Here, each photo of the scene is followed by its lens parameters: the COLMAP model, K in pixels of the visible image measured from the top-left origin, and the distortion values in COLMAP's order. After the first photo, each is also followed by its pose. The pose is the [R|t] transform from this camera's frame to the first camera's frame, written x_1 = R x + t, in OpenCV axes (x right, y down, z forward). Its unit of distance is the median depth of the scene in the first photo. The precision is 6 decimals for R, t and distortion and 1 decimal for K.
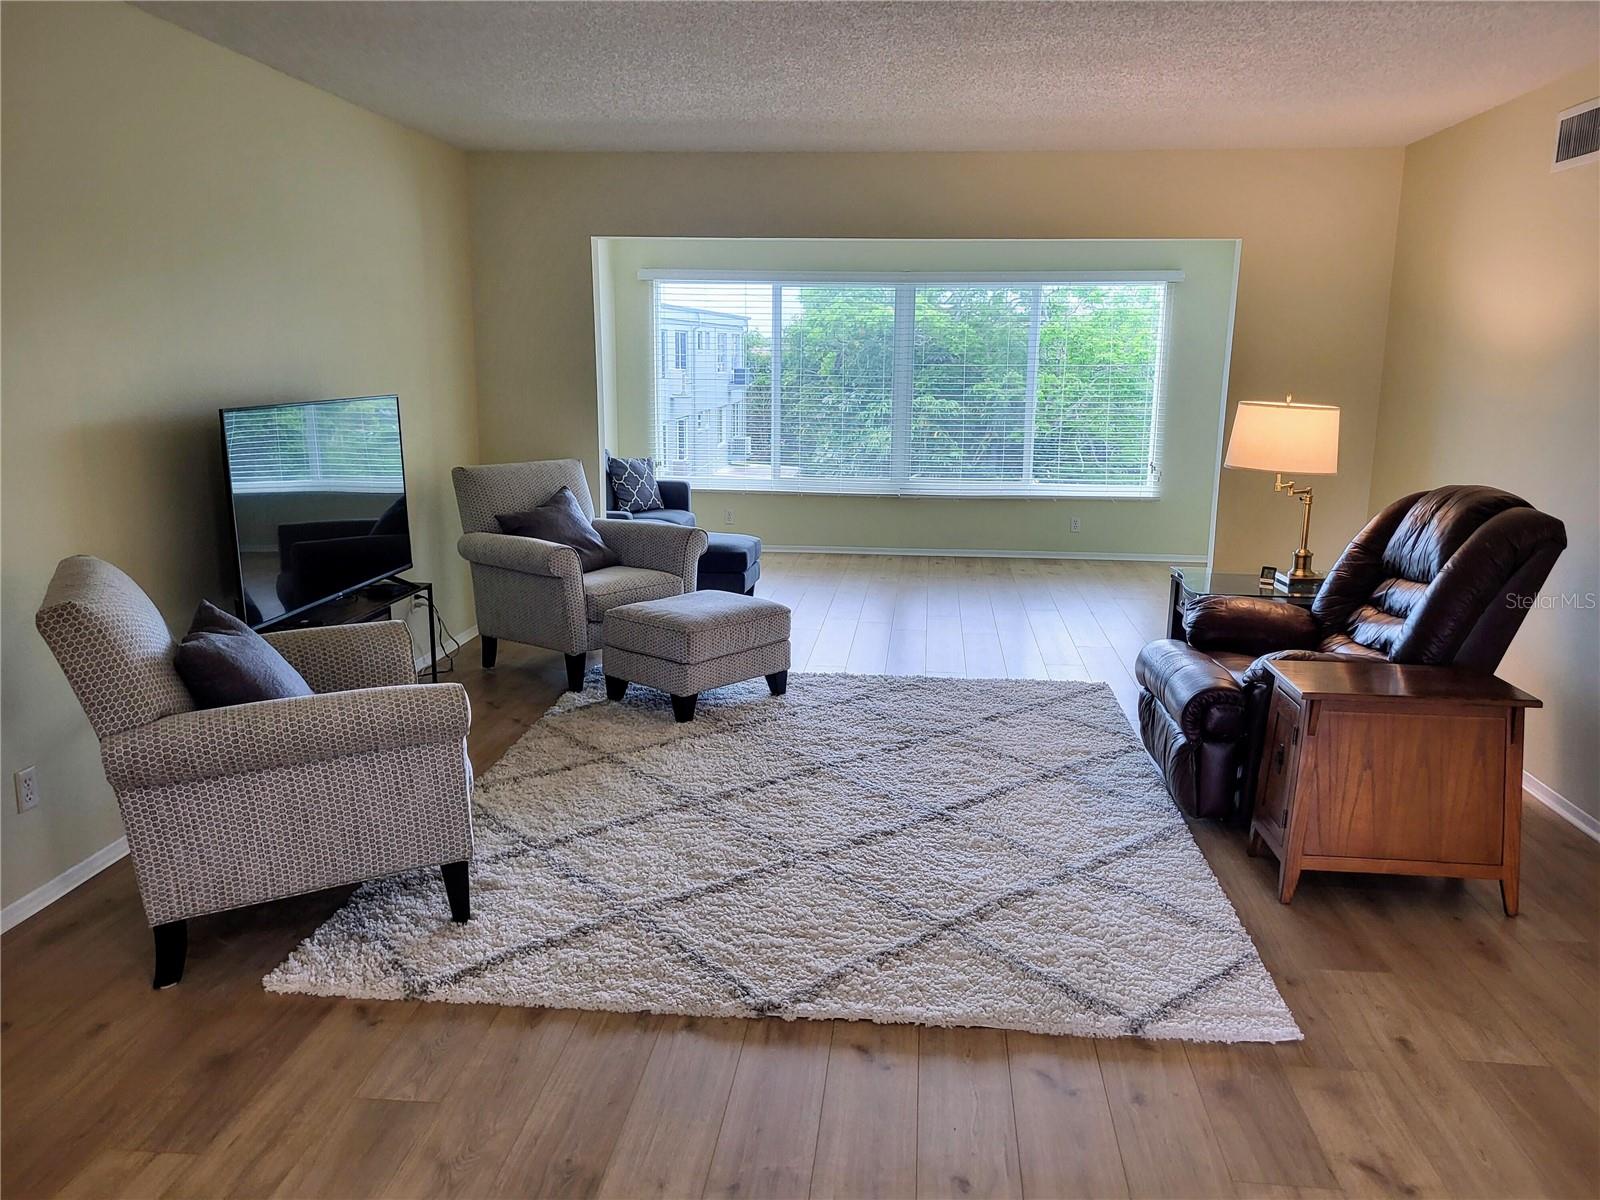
lens RADIAL K [[1230.6, 0, 800.0], [0, 1230.6, 600.0], [0, 0, 1]] dist [0.029994, -0.004172]
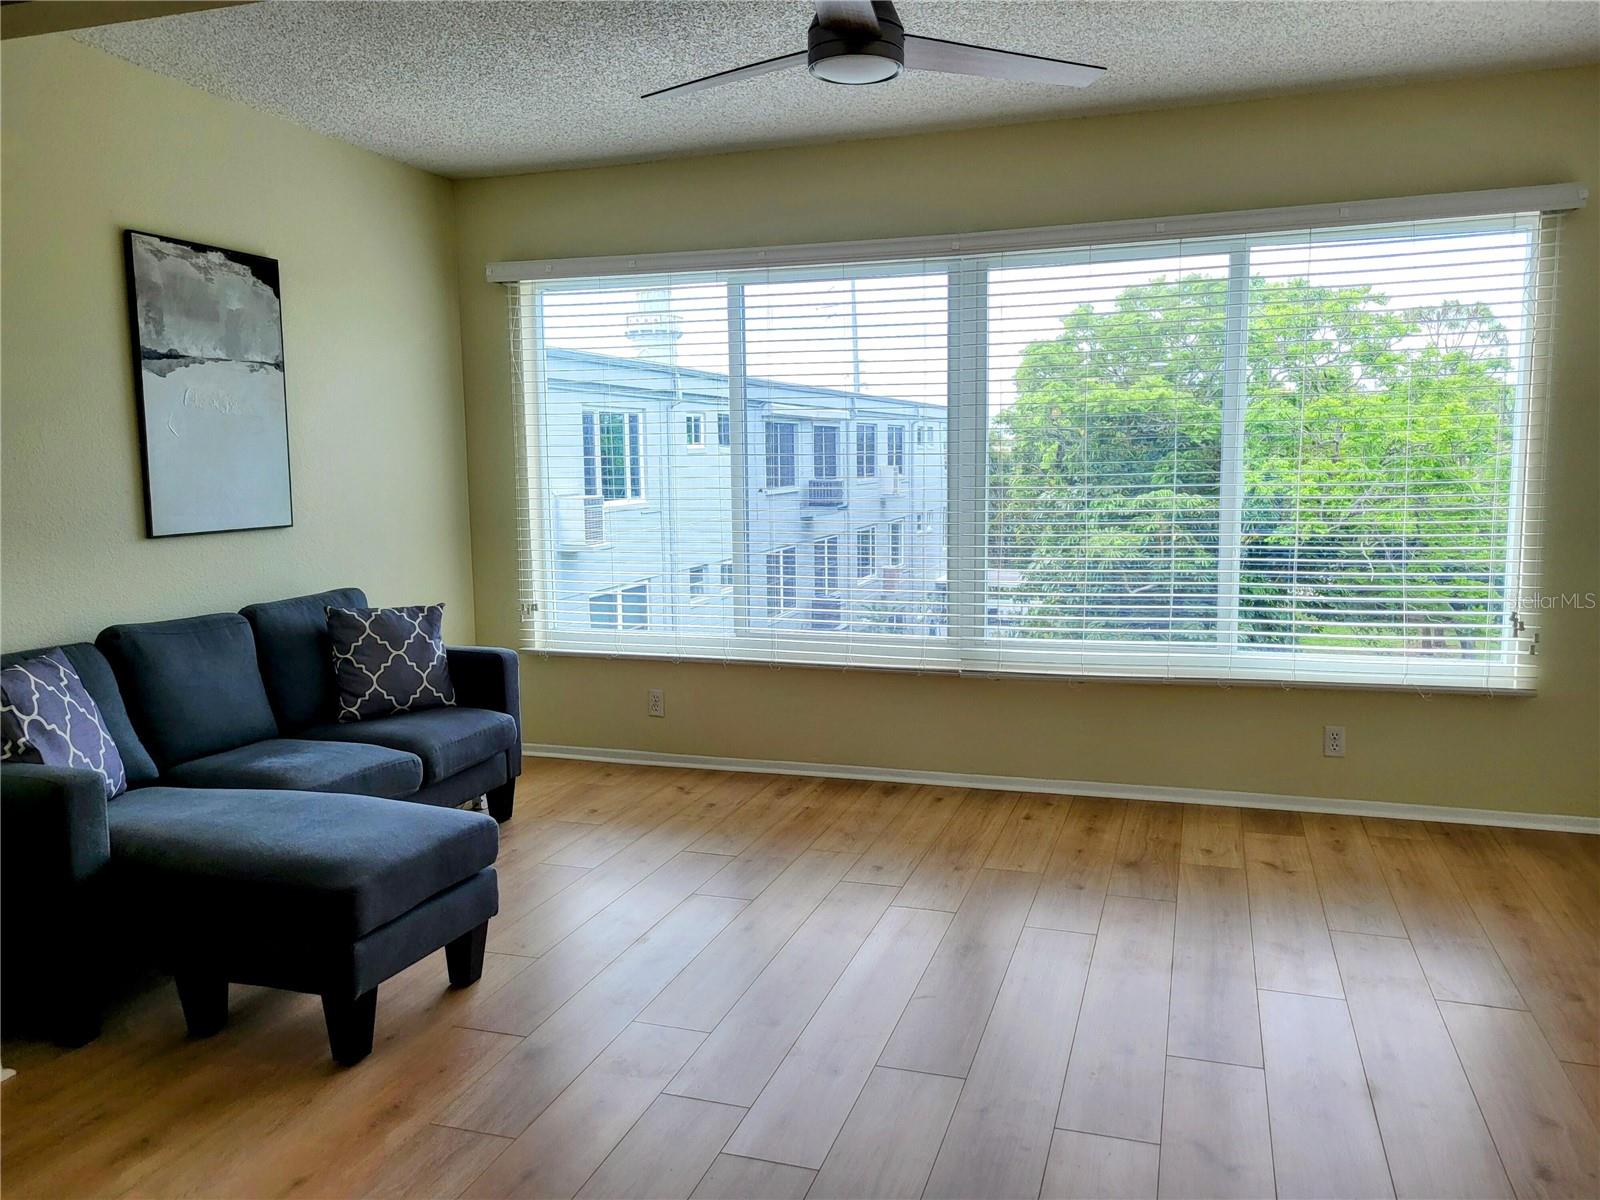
lens RADIAL K [[1230.6, 0, 800.0], [0, 1230.6, 600.0], [0, 0, 1]] dist [0.029994, -0.004172]
pose [[0.977685, 0.000702, -0.210073, 0.266871], [-0.017744, 0.996697, -0.079249, -0.159803], [0.209324, 0.081208, 0.974468, 1.067111]]
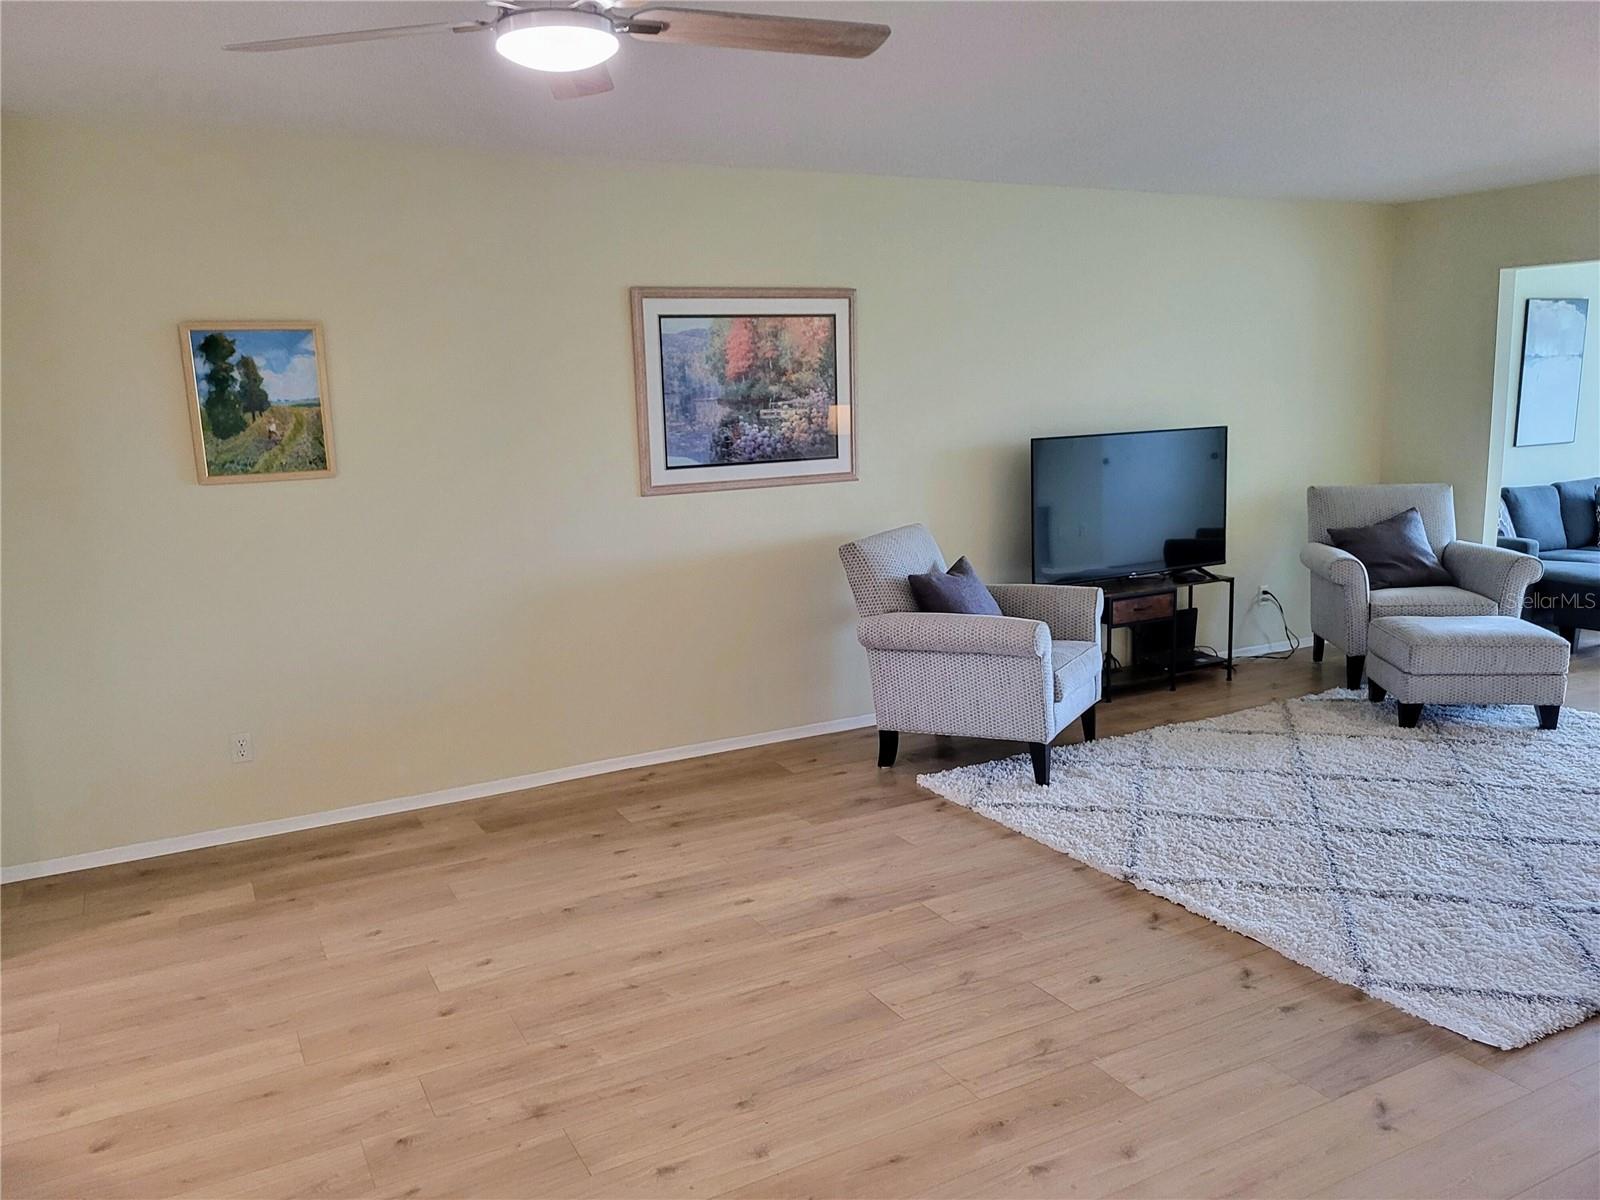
lens RADIAL K [[1214.6, 0, 772.6], [0, 1214.6, 619.2], [0, 0, 1]] dist [0.006284, 0.000035]
pose [[0.541811, 0.130130, -0.830365, 0.563933], [-0.128700, 0.989136, 0.071036, 0.000626], [0.830588, 0.068380, 0.552673, -0.068496]]
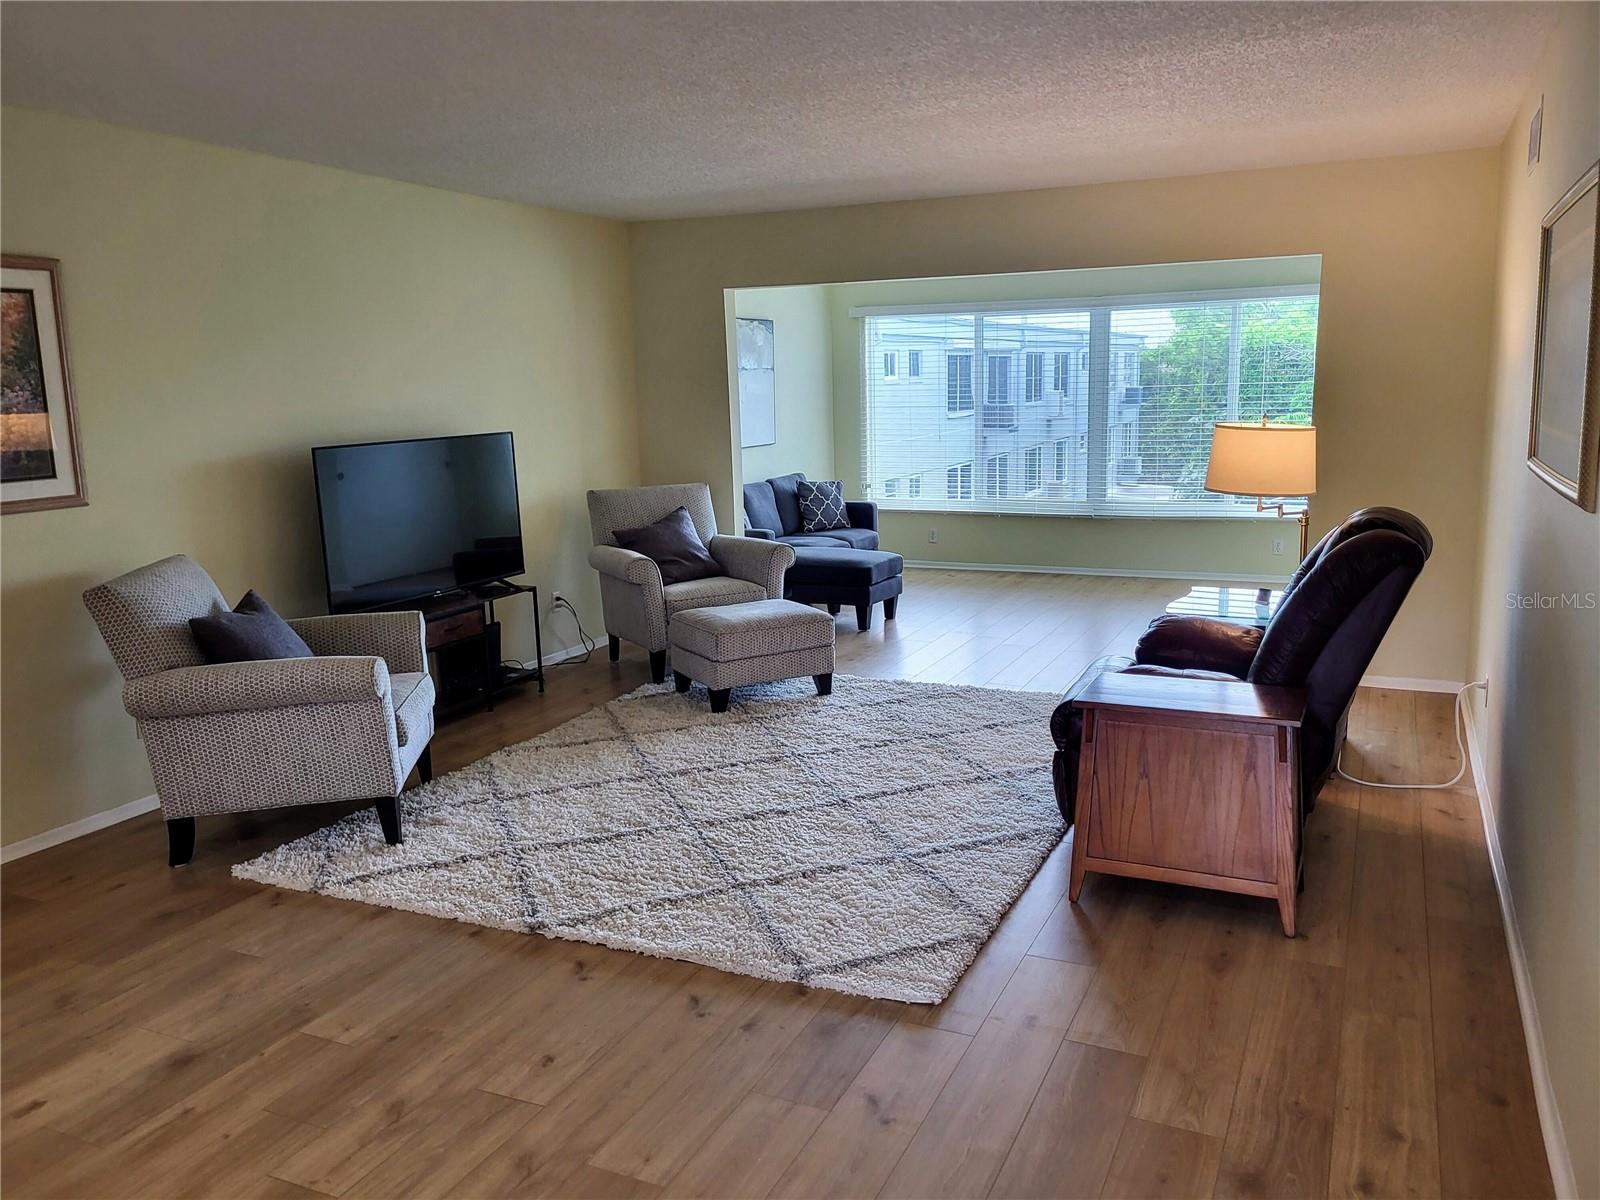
lens RADIAL K [[1228.0, 0, 808.7], [0, 1228.0, 581.7], [0, 0, 1]] dist [0.033616, -0.011432]
pose [[0.944569, 0.021417, -0.327613, 0.417818], [-0.031801, 0.999146, -0.026371, 0.005949], [0.326769, 0.035327, 0.944444, -0.060091]]
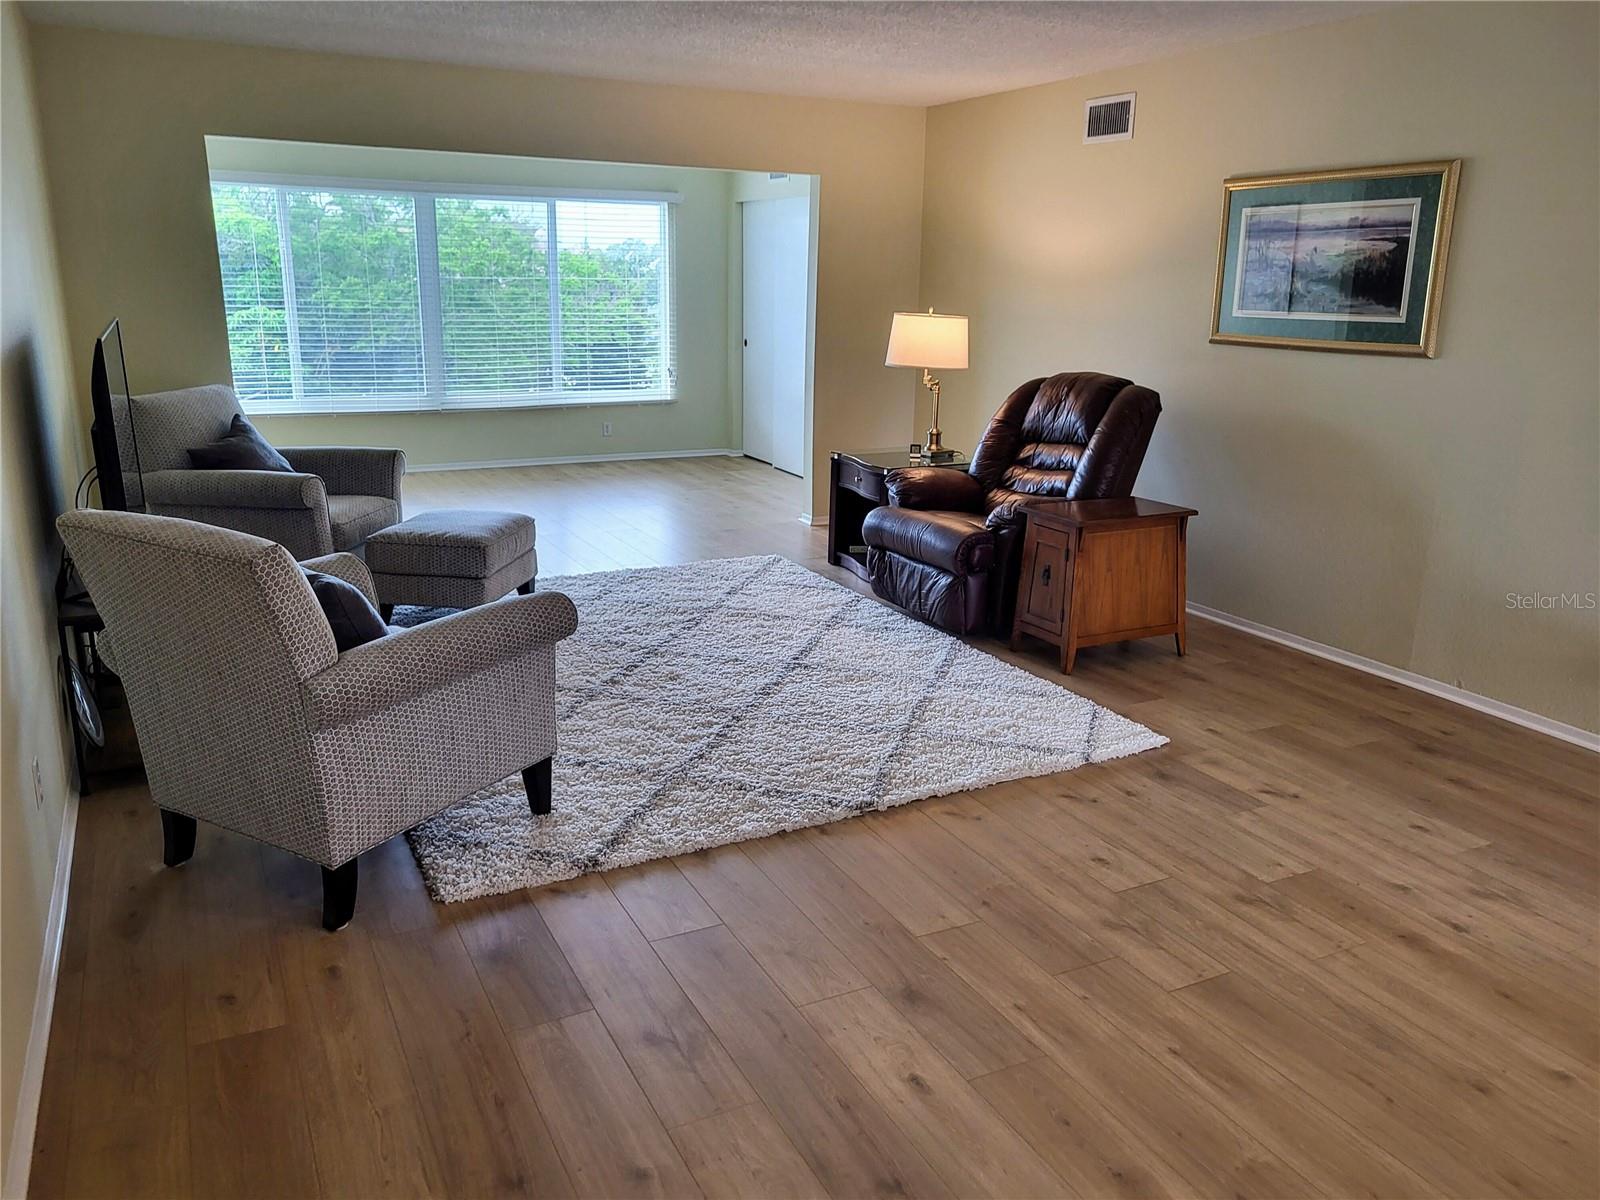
lens RADIAL K [[1230.6, 0, 800.0], [0, 1230.6, 600.0], [0, 0, 1]] dist [0.029994, -0.004172]
pose [[0.840246, -0.136717, 0.524685, -0.476675], [0.099076, 0.990110, 0.099329, -0.006661], [-0.533076, -0.031477, 0.845482, -0.016582]]
